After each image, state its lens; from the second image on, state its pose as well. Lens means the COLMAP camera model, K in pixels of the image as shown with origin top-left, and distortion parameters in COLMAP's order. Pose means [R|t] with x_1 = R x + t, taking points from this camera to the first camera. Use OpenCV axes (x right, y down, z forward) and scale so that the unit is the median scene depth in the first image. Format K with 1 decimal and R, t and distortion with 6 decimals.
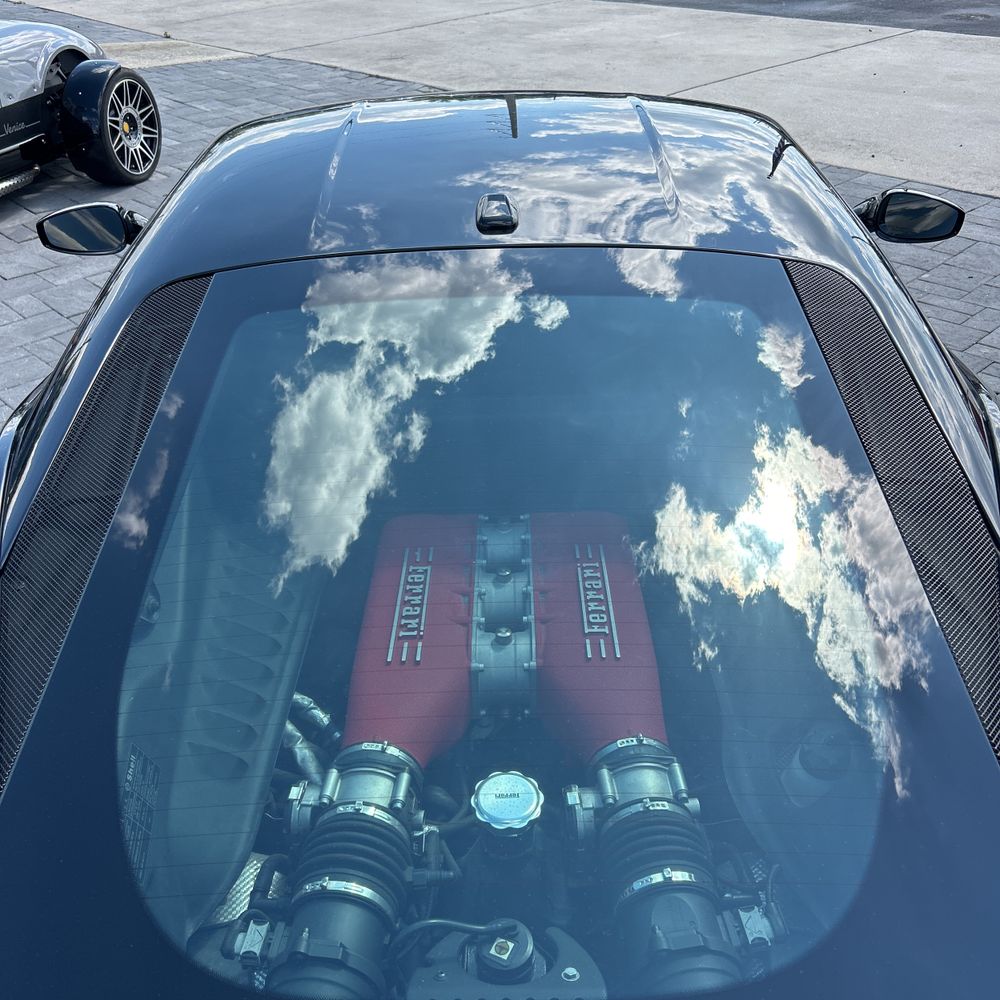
lens RADIAL K [[995.7, 0, 500.3], [0, 995.7, 495.4], [0, 0, 1]] dist [0.061401, -0.125755]
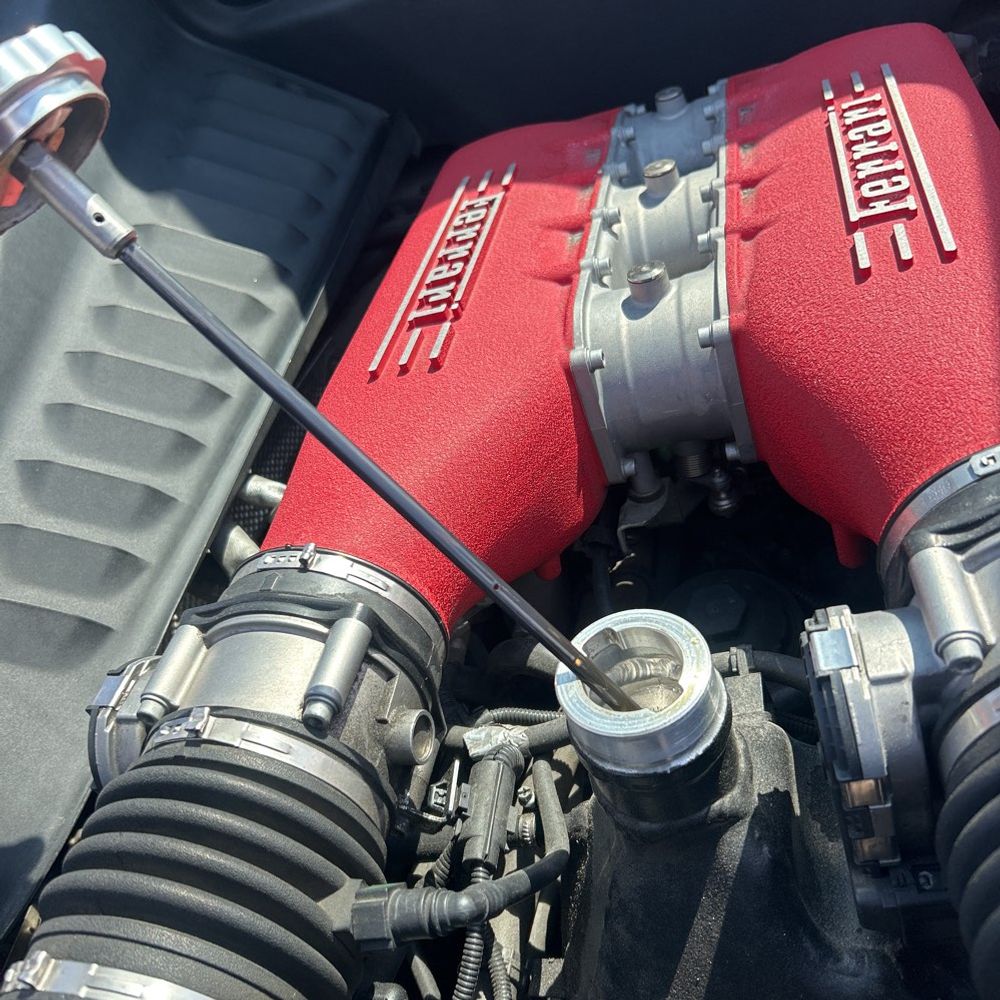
lens RADIAL K [[1011.6, 0, 488.5], [0, 1011.6, 482.4], [0, 0, 1]] dist [0.006327, 0.004524]
pose [[0.933697, -0.135795, -0.331314, 0.070261], [0.179025, 0.978384, 0.103515, 0.169873], [0.310095, -0.155965, 0.937825, 0.577204]]
